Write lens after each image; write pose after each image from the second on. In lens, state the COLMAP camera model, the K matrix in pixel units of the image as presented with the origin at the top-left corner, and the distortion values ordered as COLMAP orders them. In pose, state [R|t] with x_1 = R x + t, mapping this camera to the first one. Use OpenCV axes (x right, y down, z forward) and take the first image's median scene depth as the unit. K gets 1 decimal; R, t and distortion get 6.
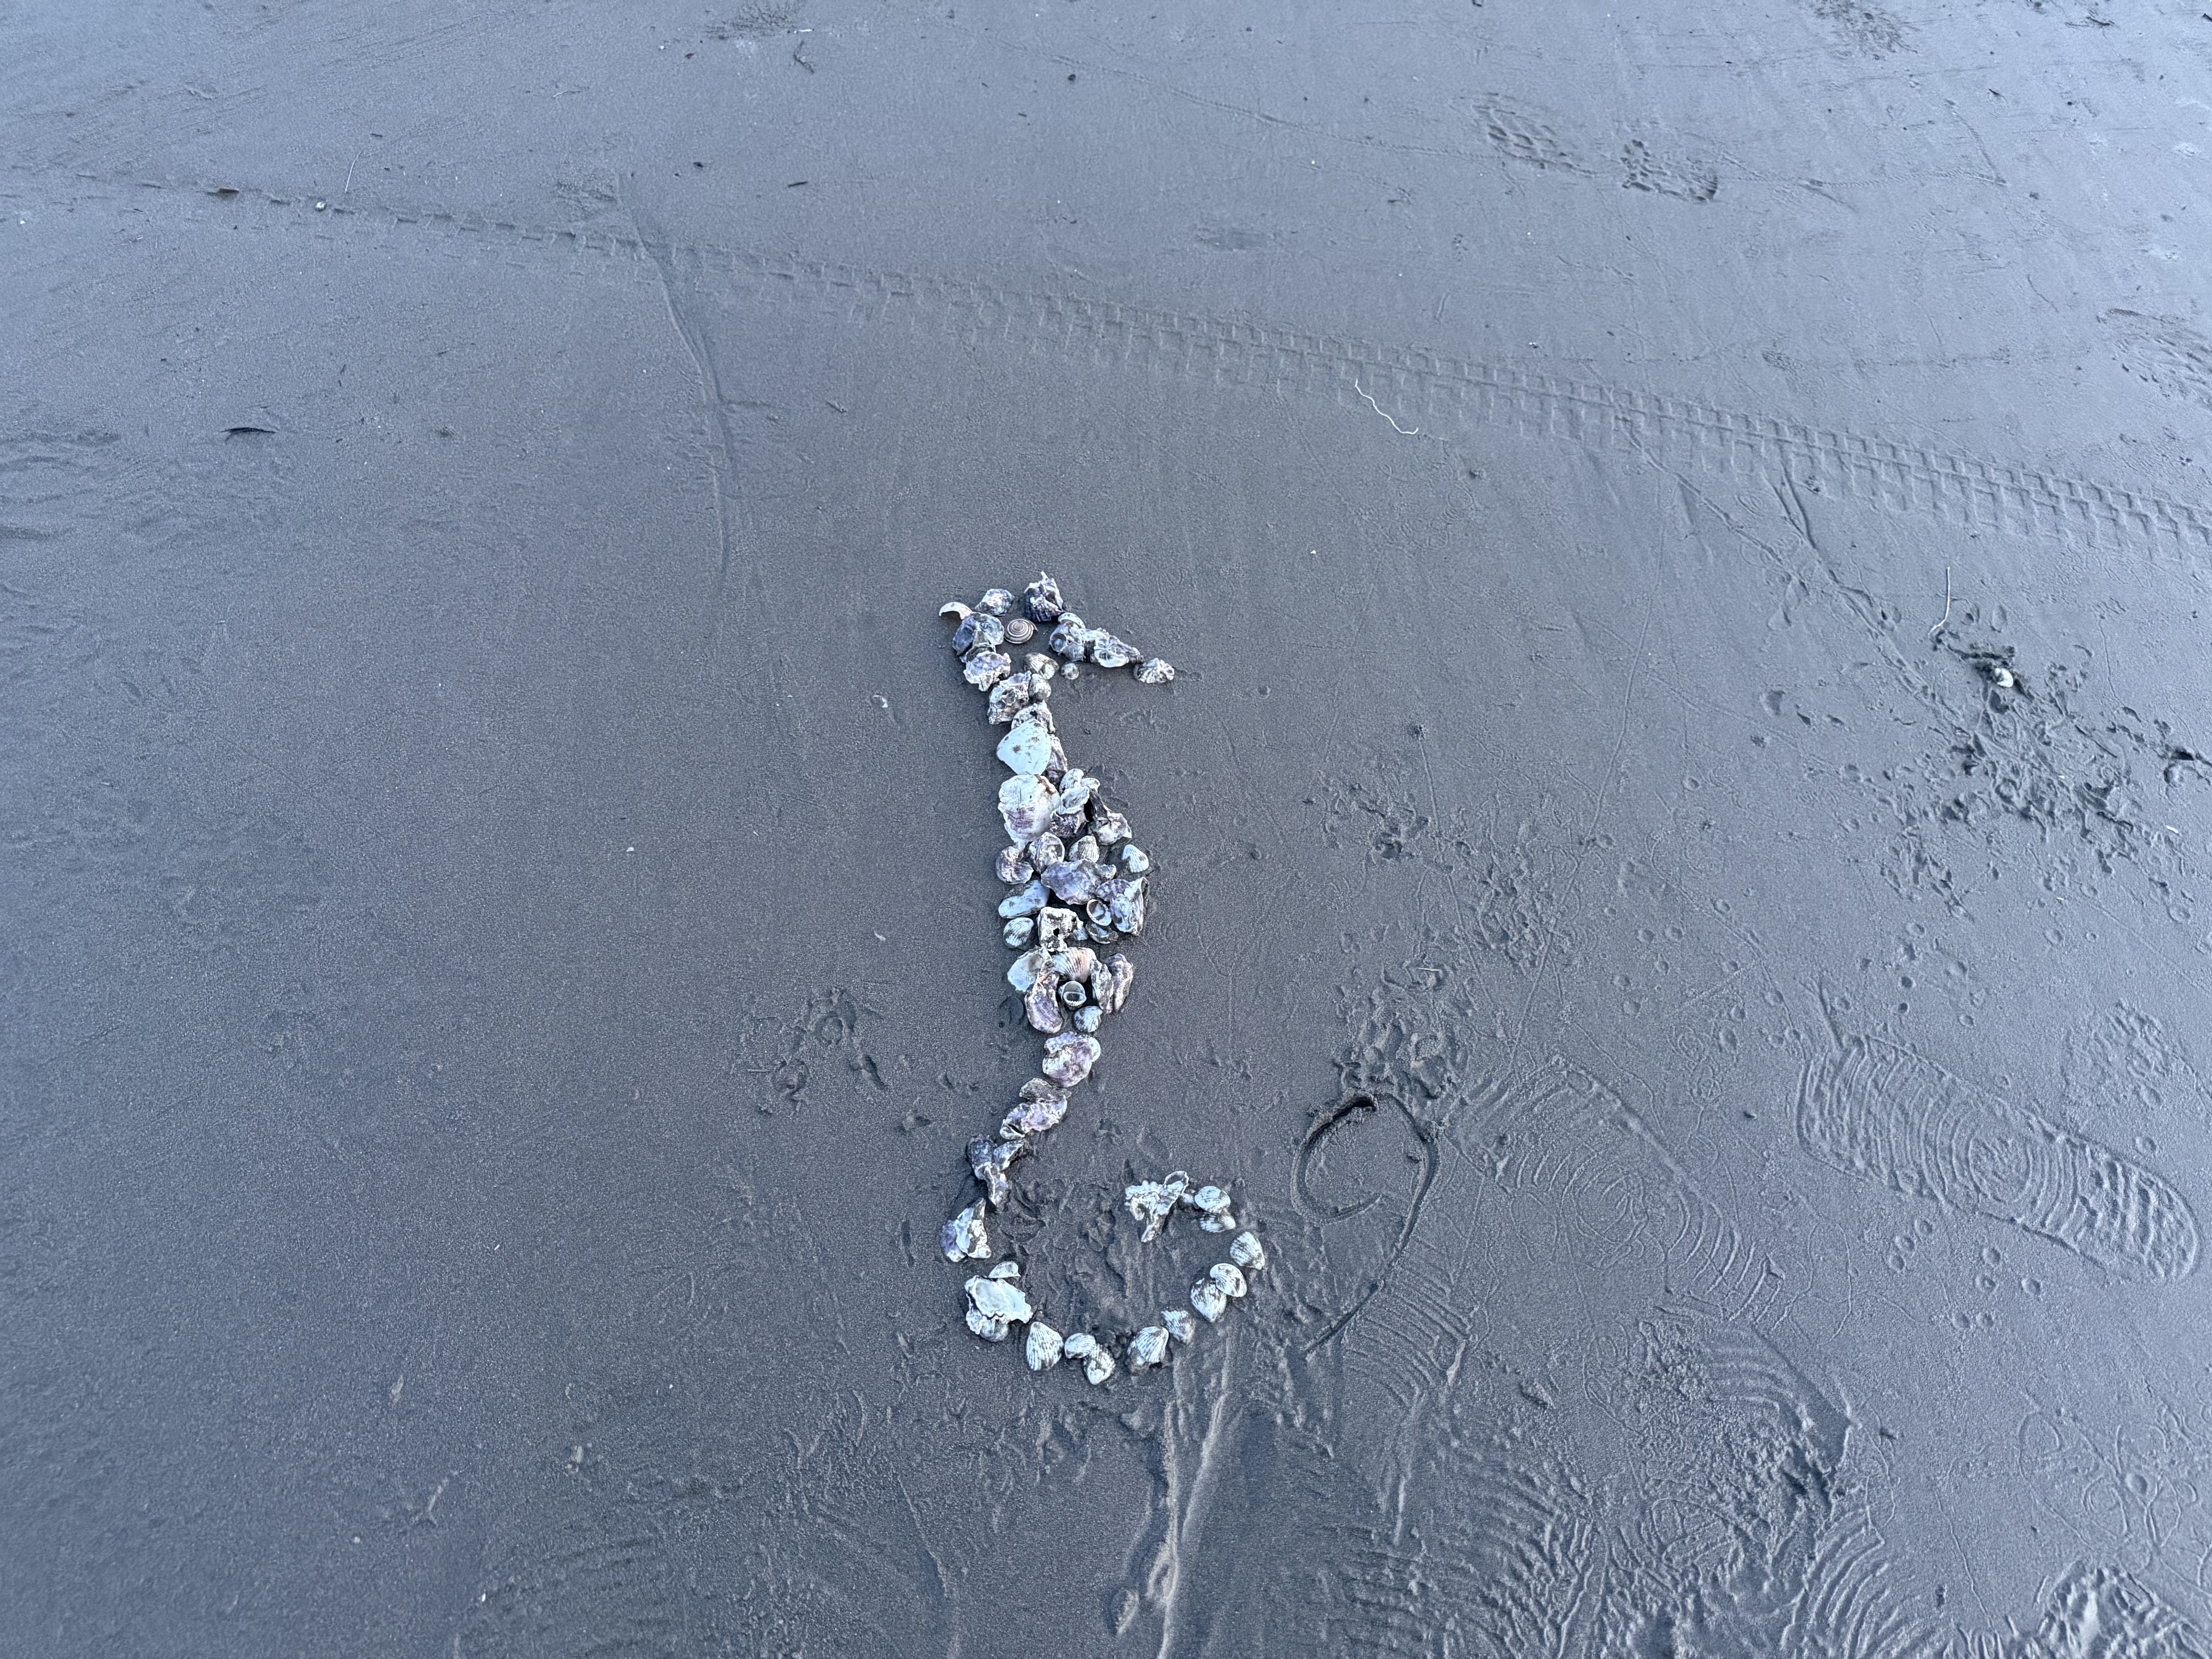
lens RADIAL K [[1615.2, 0, 1106.0], [0, 1615.2, 829.5], [0, 0, 1]] dist [-0.005534, -0.004109]
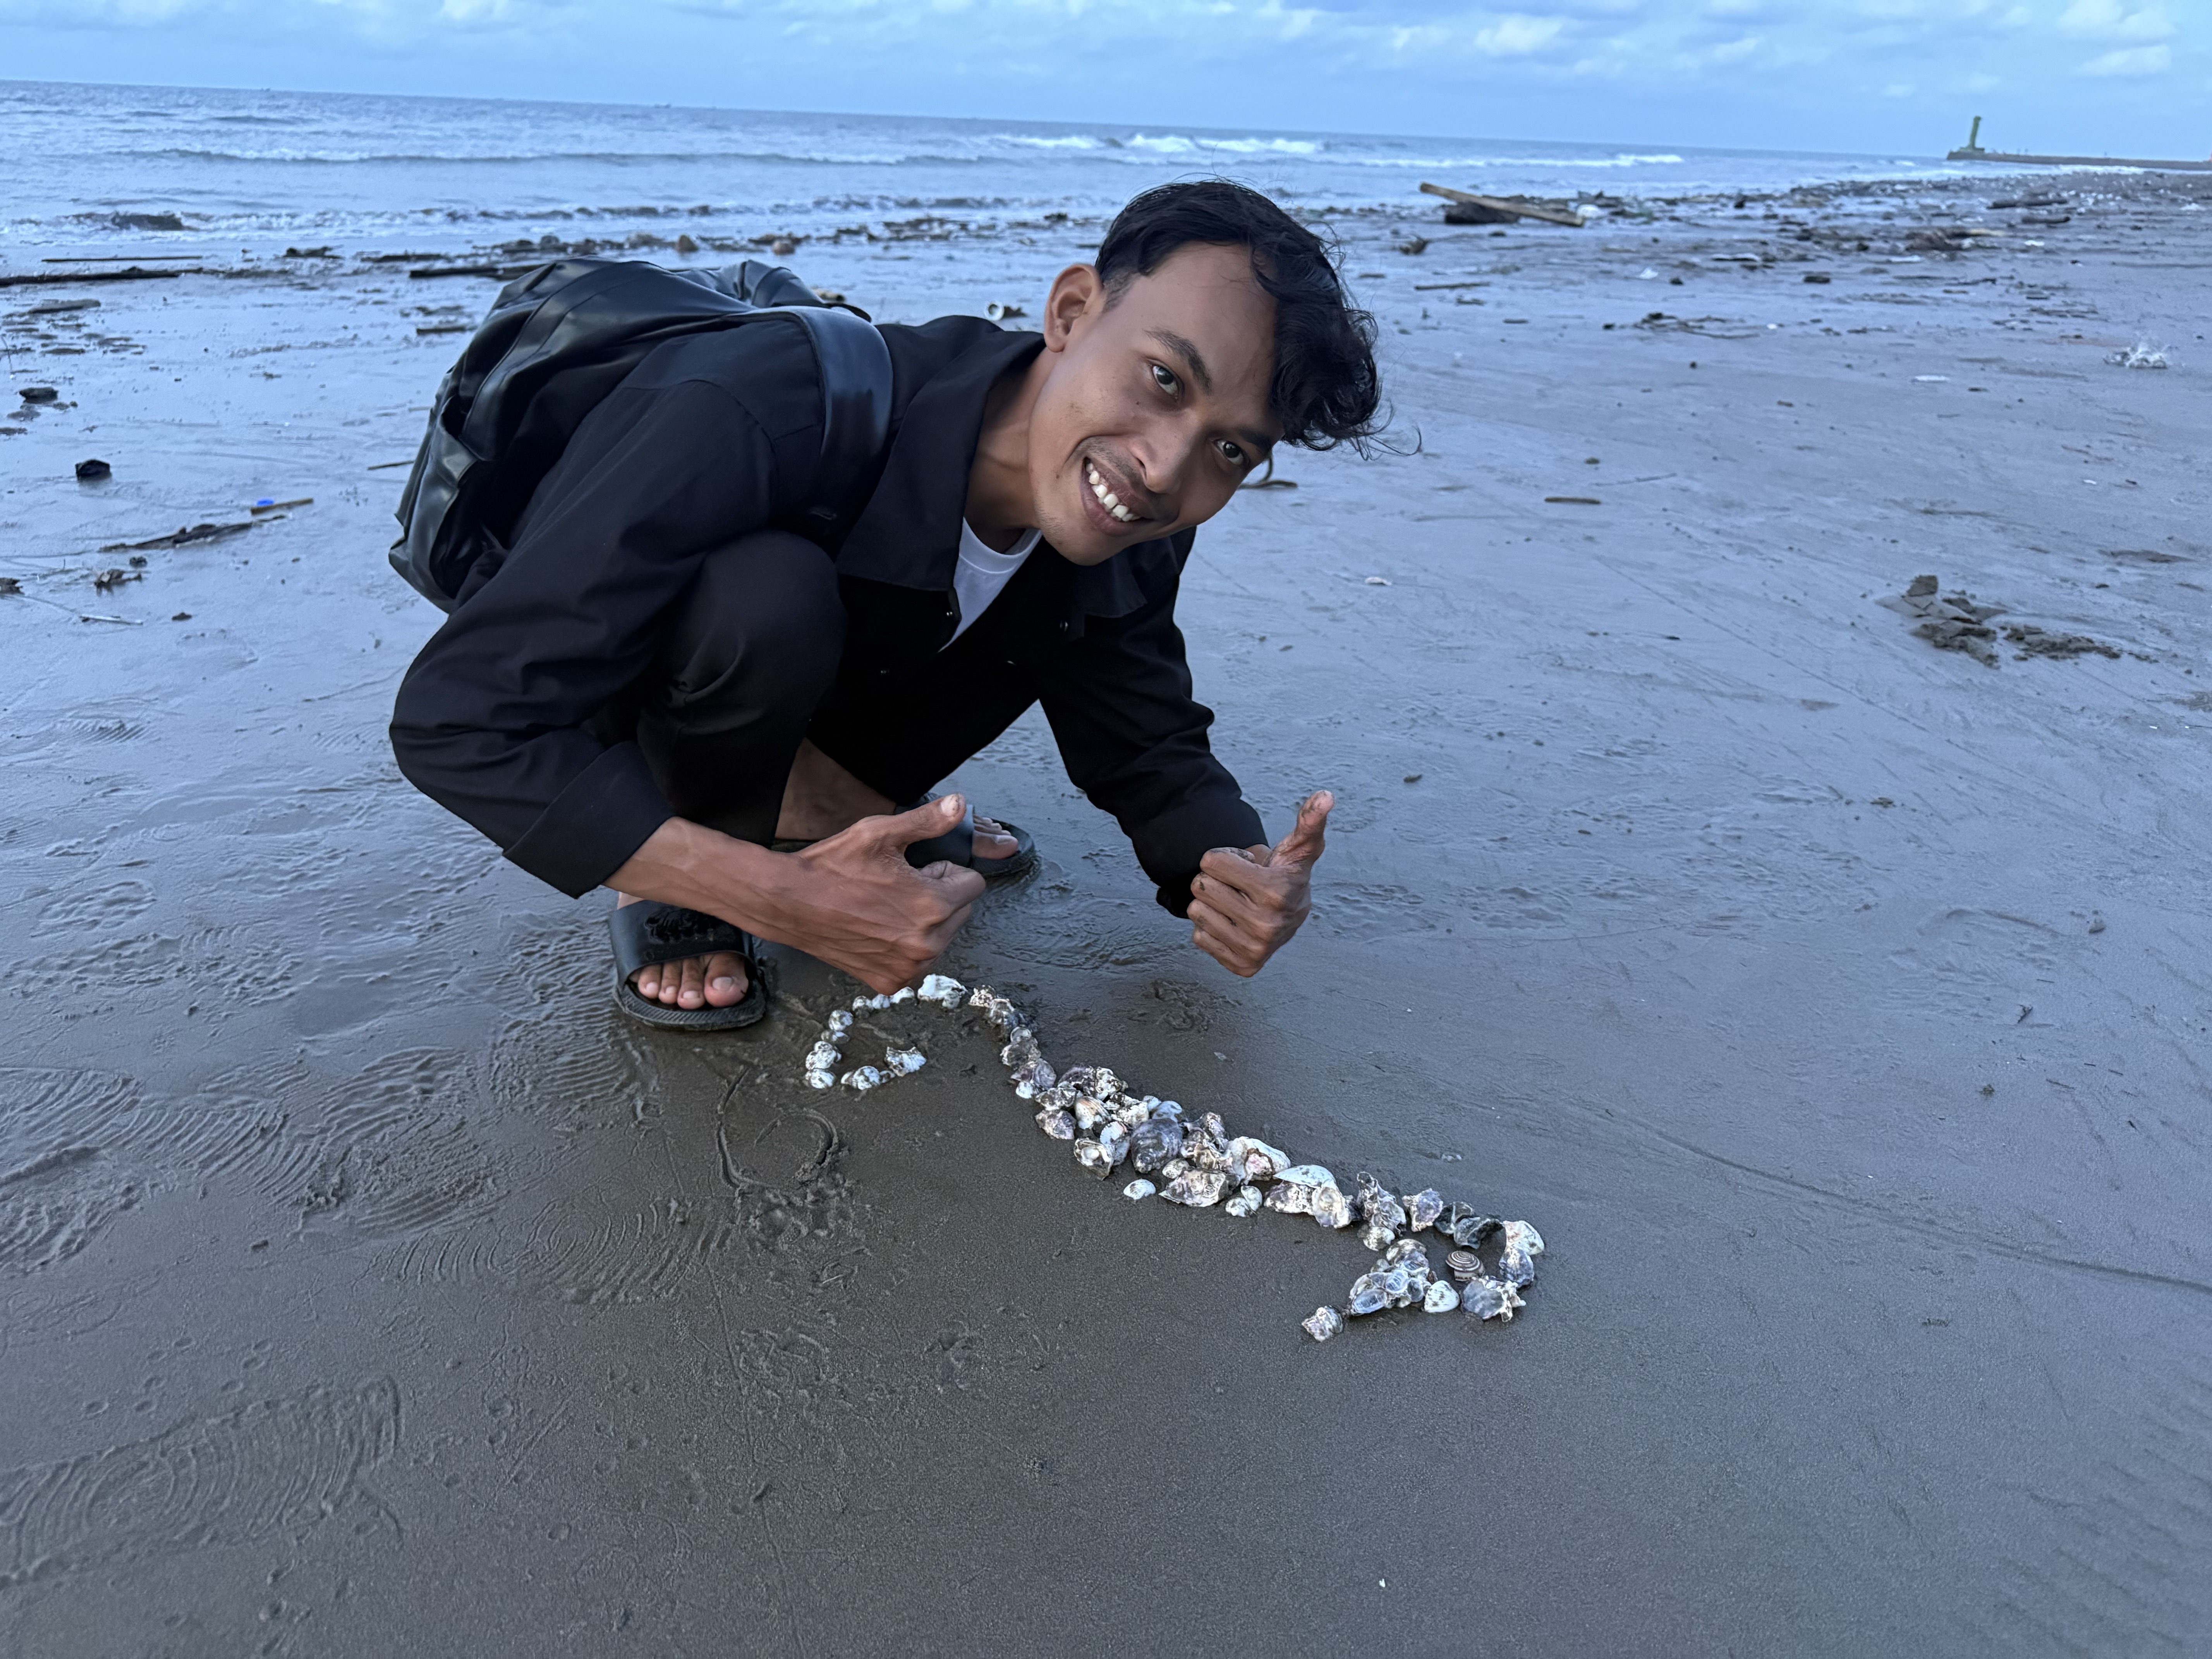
lens RADIAL K [[1615.2, 0, 1106.0], [0, 1615.2, 829.5], [0, 0, 1]] dist [-0.005534, -0.004109]
pose [[-0.704918, 0.185532, -0.684593, 0.694915], [-0.619154, 0.309916, 0.721527, -0.780477], [0.346033, 0.932486, -0.103593, 0.932924]]
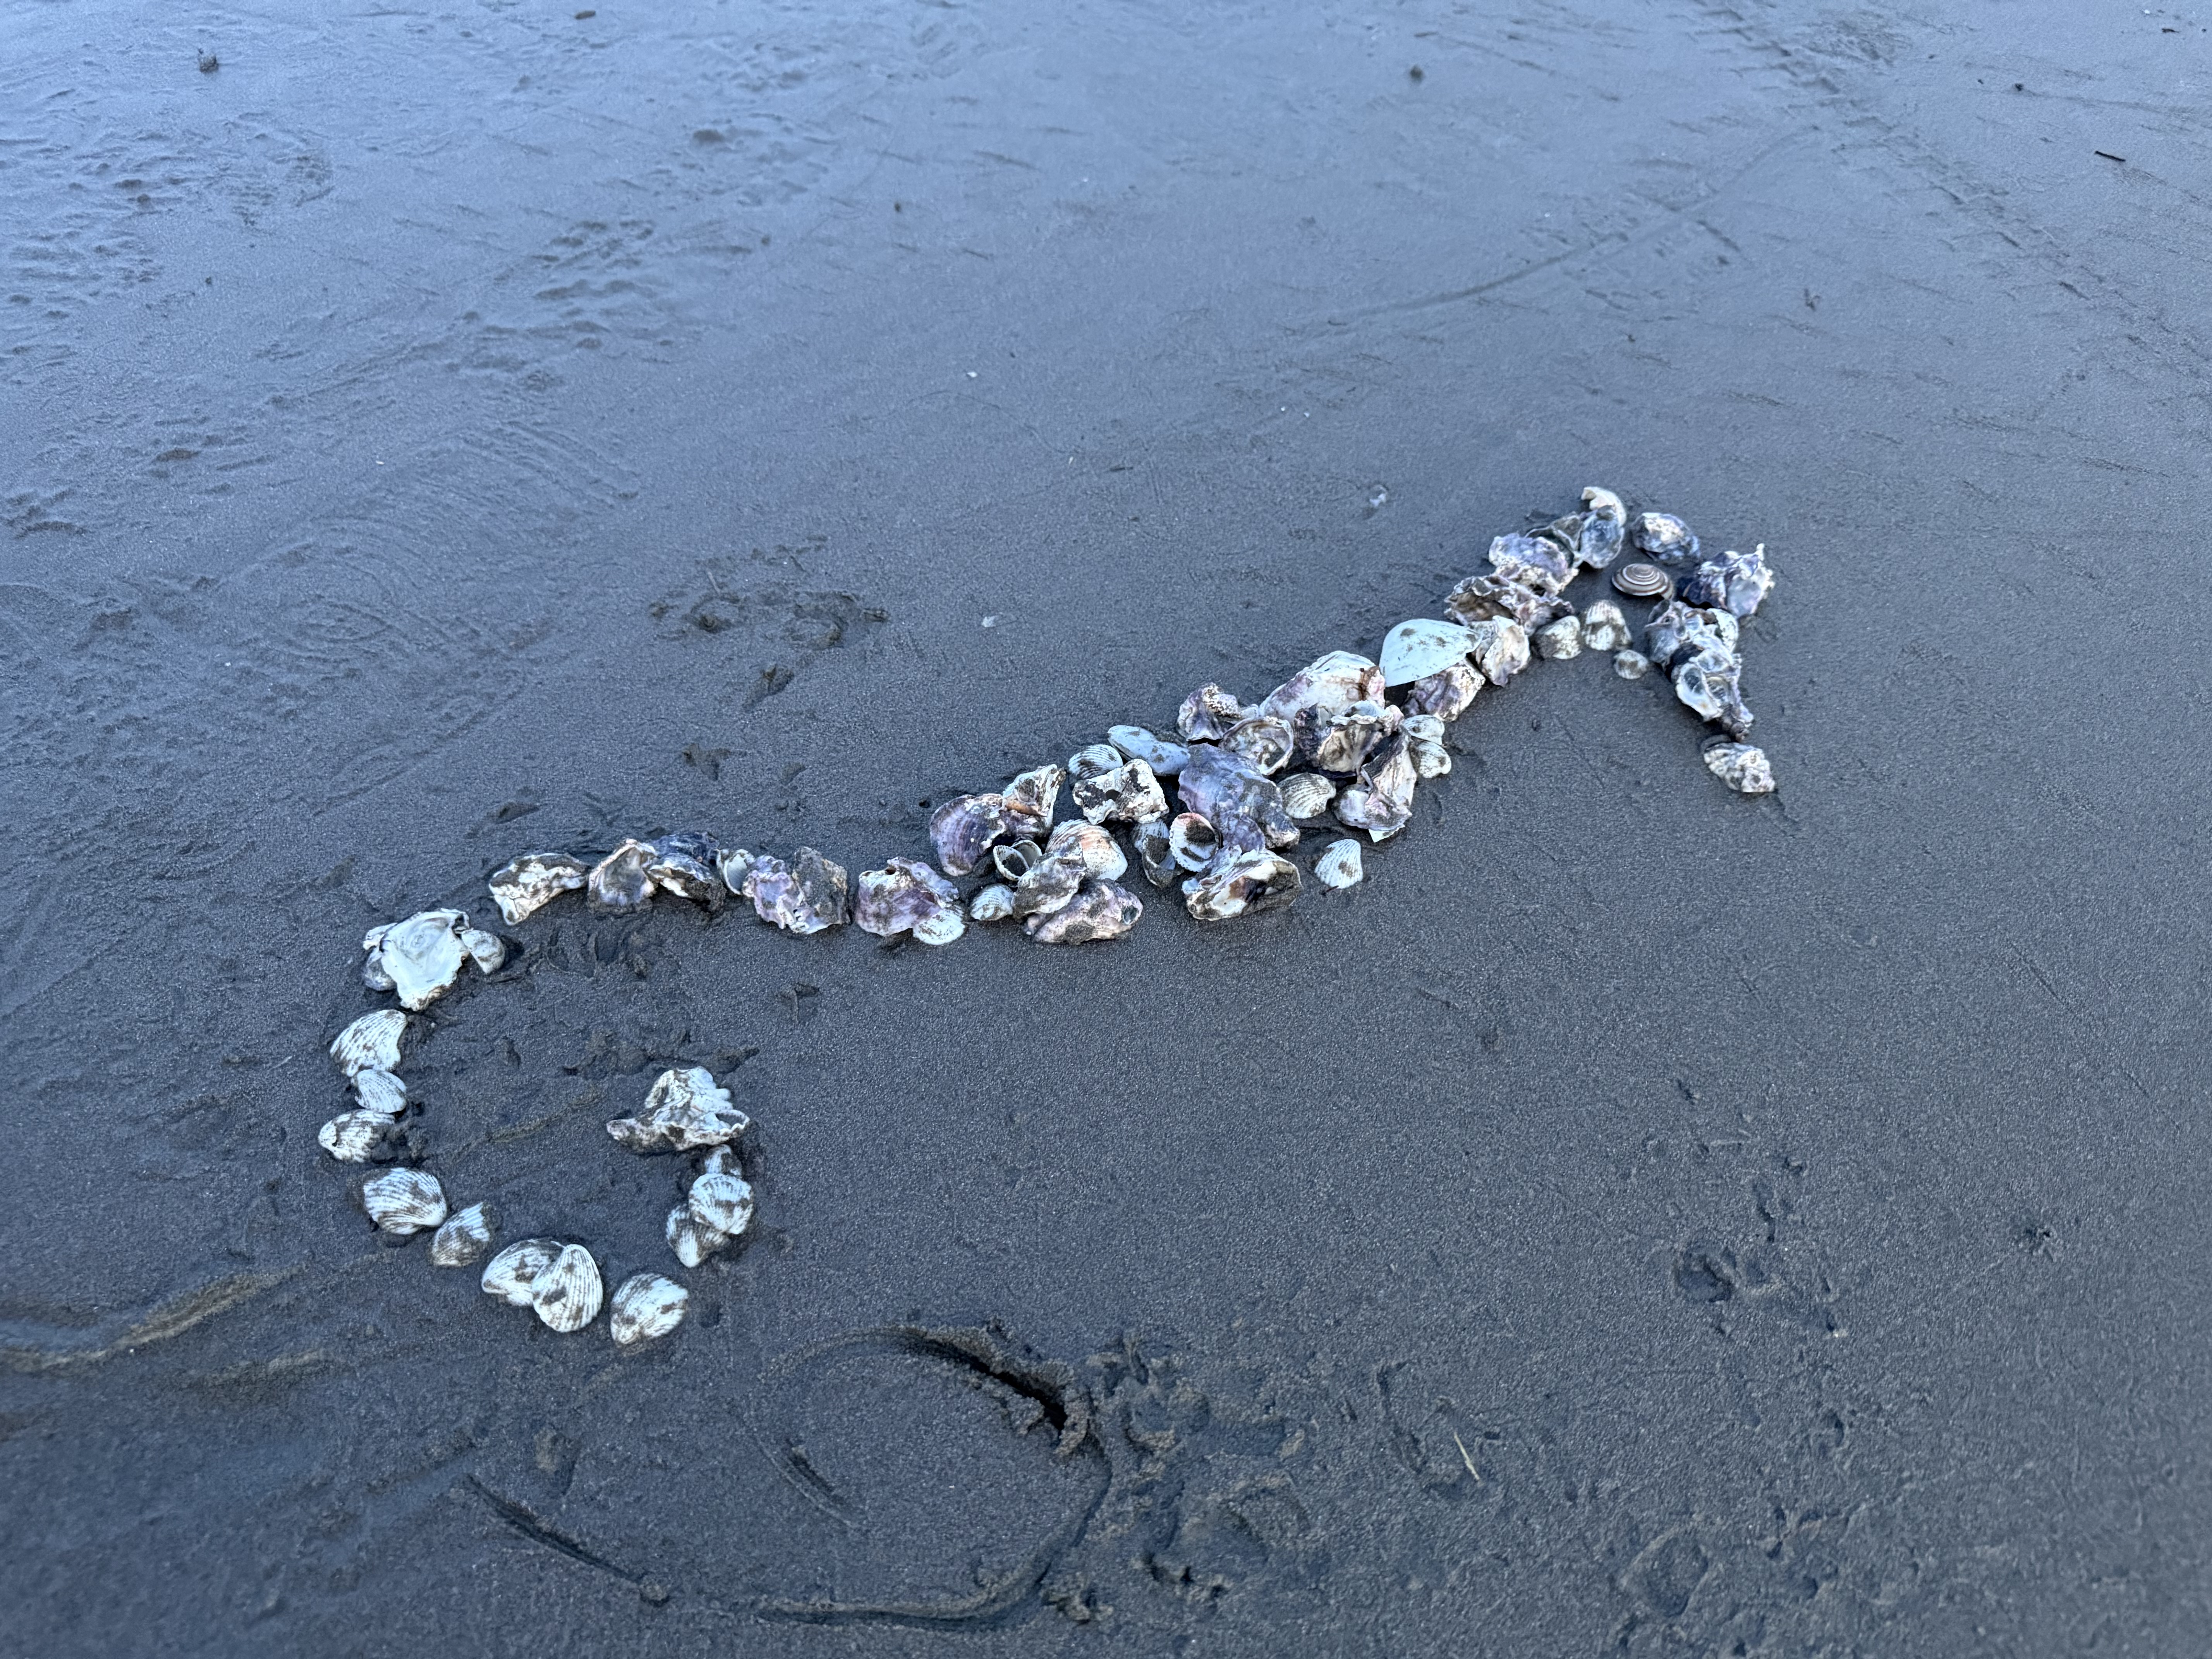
lens RADIAL K [[1615.2, 0, 1106.0], [0, 1615.2, 829.5], [0, 0, 1]] dist [-0.005534, -0.004109]
pose [[0.408144, 0.630744, -0.659985, 0.345942], [-0.747598, 0.645836, 0.154897, -0.013718], [0.523943, 0.430183, 0.735137, 0.589024]]
